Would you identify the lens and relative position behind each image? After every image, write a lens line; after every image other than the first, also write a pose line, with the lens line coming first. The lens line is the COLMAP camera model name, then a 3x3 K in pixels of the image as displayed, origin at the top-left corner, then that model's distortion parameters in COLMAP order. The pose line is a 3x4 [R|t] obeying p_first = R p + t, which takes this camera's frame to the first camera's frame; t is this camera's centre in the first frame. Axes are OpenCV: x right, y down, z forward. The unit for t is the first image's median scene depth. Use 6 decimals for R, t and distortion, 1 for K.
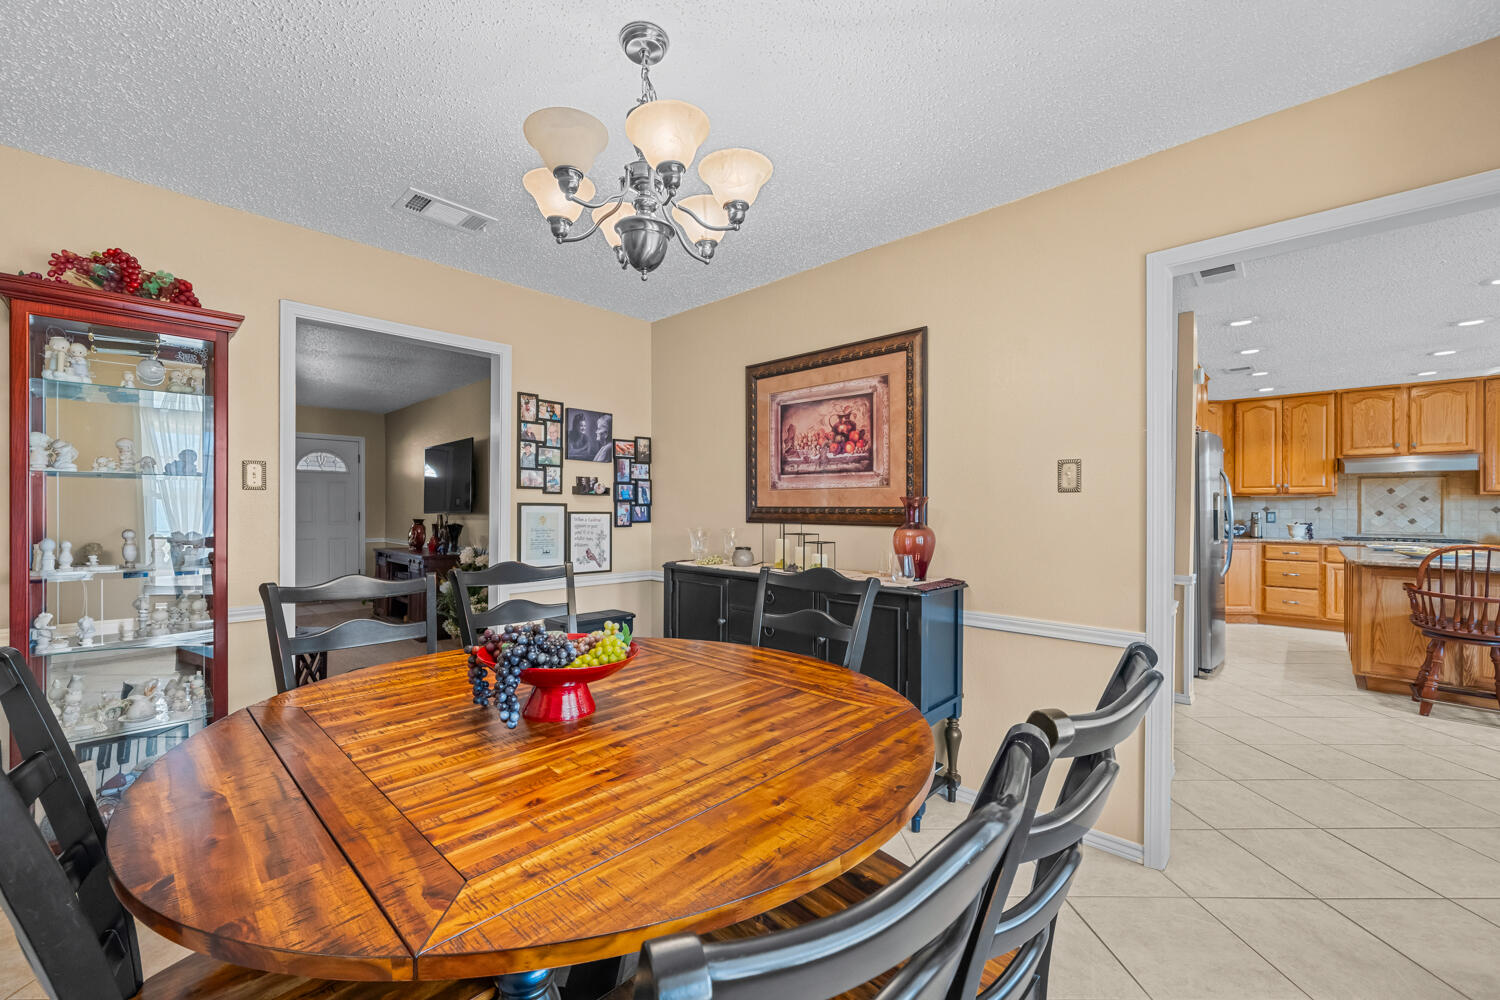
lens RADIAL K [[610.9, 0, 726.5], [0, 610.9, 506.5], [0, 0, 1]] dist [-0.004142, 0.001370]
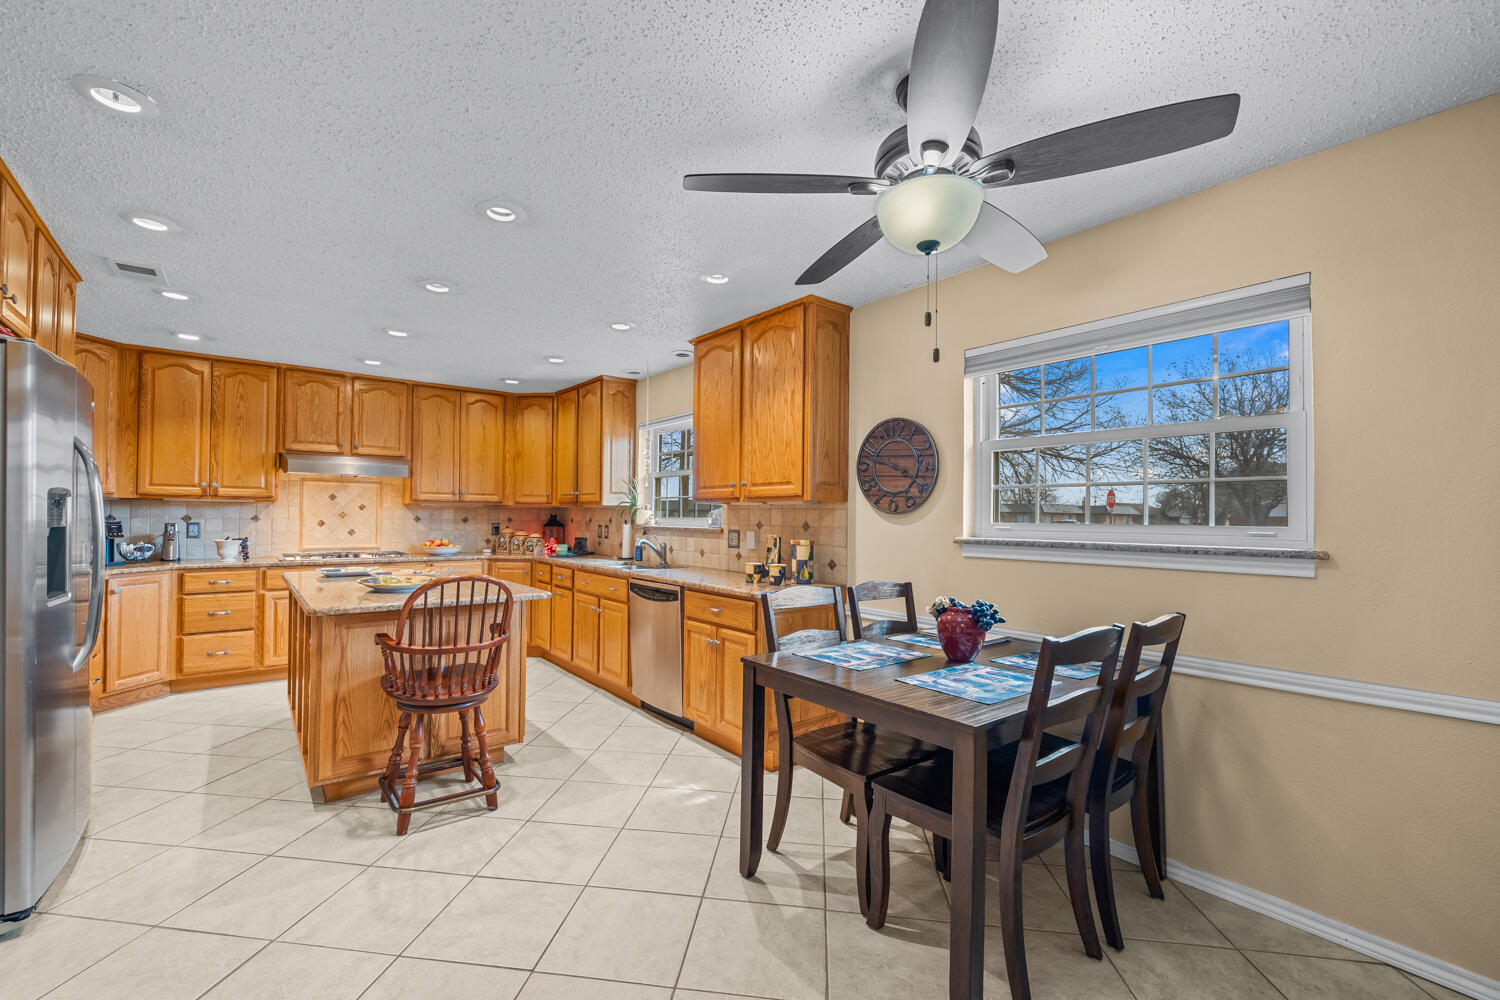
lens RADIAL K [[610.9, 0, 720.6], [0, 610.9, 509.3], [0, 0, 1]] dist [-0.004142, 0.001370]
pose [[0.141795, 0.010912, 0.989836, 0.322351], [-0.006783, 0.999926, -0.010051, -0.003623], [-0.989873, -0.005289, 0.141858, 0.340640]]
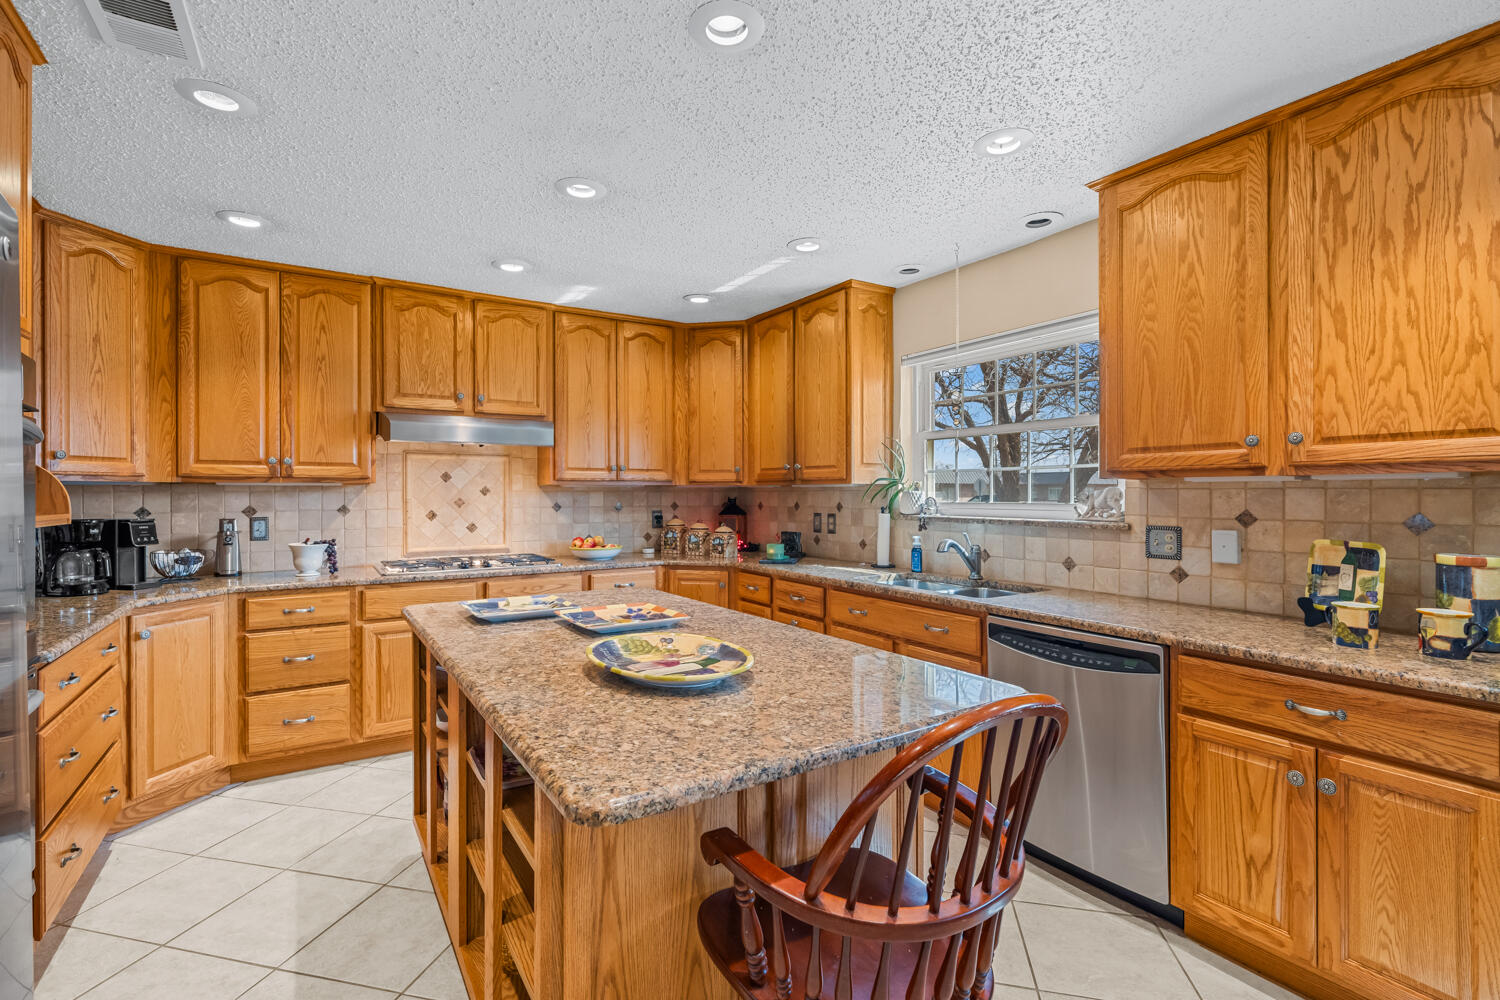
lens RADIAL K [[653.5, 0, 722.2], [0, 653.5, 493.6], [0, 0, 1]] dist [0.000699, 0.000182]
pose [[0.237725, -0.003634, 0.971326, 0.540864], [0.004385, 0.999987, 0.002668, -0.010045], [-0.971323, 0.003625, 0.237738, 0.590613]]
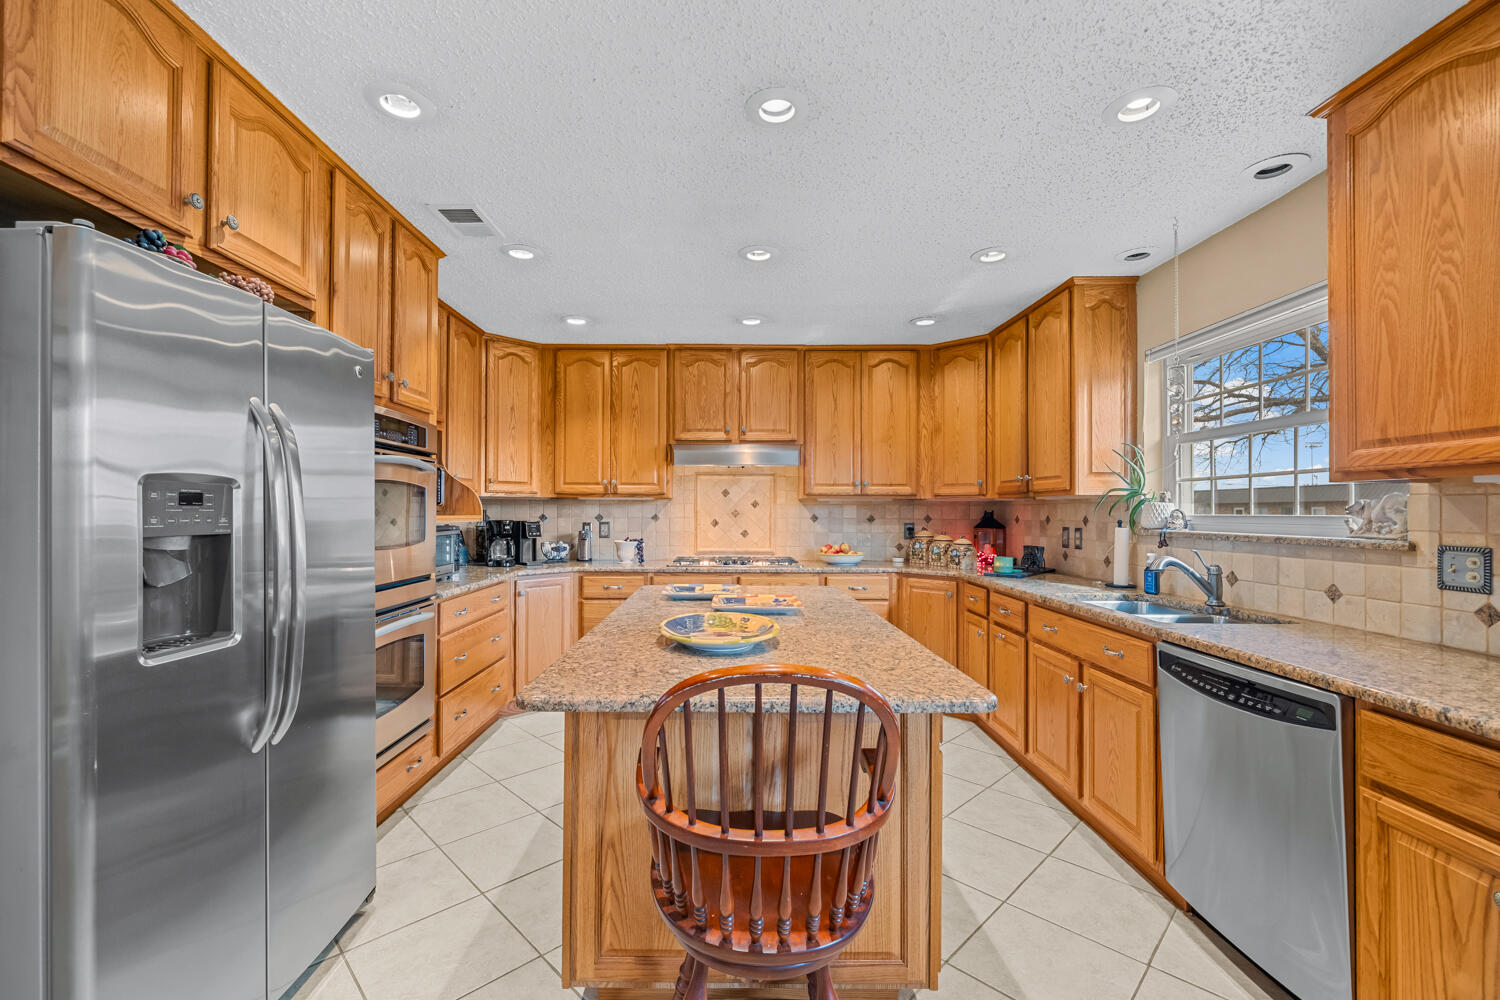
lens RADIAL K [[610.9, 0, 744.6], [0, 610.9, 505.4], [0, 0, 1]] dist [-0.004142, 0.001370]
pose [[0.705673, 0.006995, 0.708504, 0.579436], [-0.000417, 0.999955, -0.009457, -0.003319], [-0.708538, 0.006378, 0.705644, 0.457692]]
